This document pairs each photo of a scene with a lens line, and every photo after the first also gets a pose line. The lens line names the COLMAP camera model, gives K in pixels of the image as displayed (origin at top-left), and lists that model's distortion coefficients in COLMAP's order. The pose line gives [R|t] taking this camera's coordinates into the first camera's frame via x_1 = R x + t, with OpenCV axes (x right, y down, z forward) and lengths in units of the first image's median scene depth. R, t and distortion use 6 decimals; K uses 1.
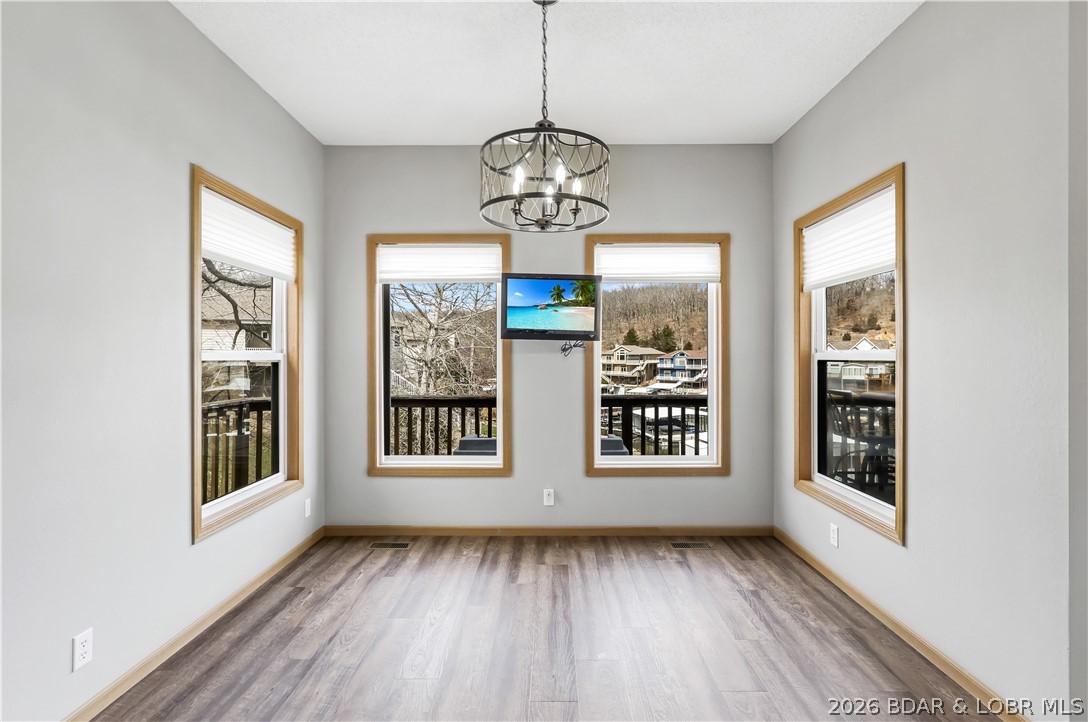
lens RADIAL K [[509.7, 0, 554.6], [0, 509.7, 357.4], [0, 0, 1]] dist [-0.012293, 0.000003]
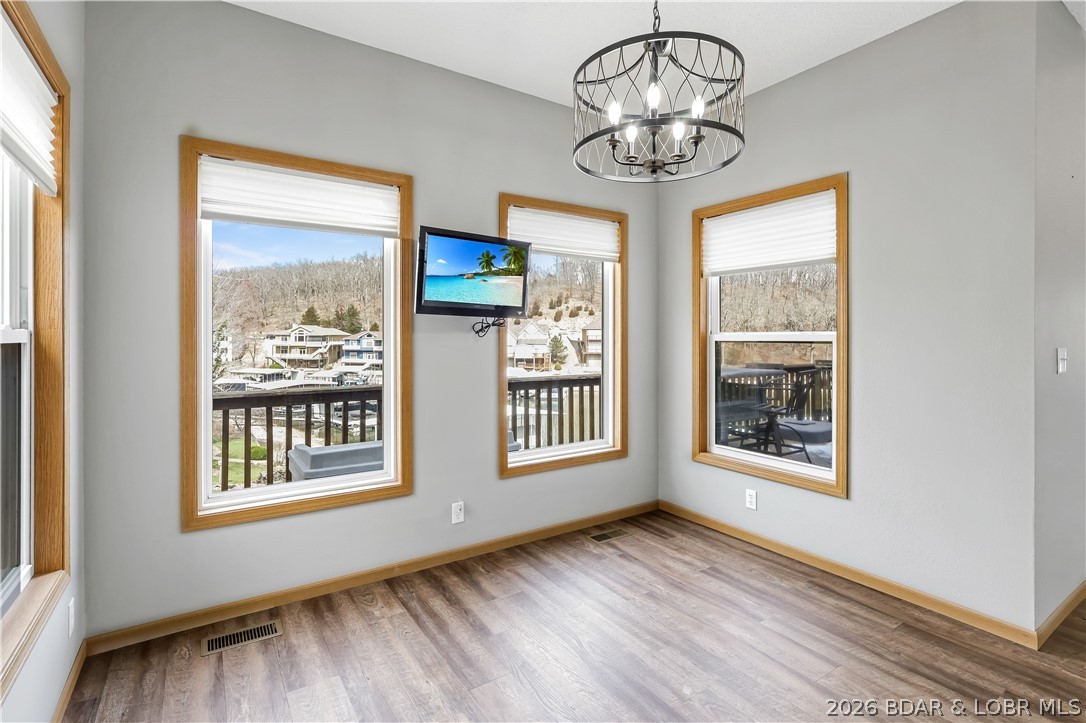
lens RADIAL K [[510.1, 0, 547.9], [0, 510.1, 339.1], [0, 0, 1]] dist [-0.009193, 0.000049]
pose [[0.829604, 0.001950, 0.558349, -0.345566], [-0.002271, 0.999997, -0.000118, 0.001904], [-0.558348, -0.001170, 0.829606, 0.258934]]
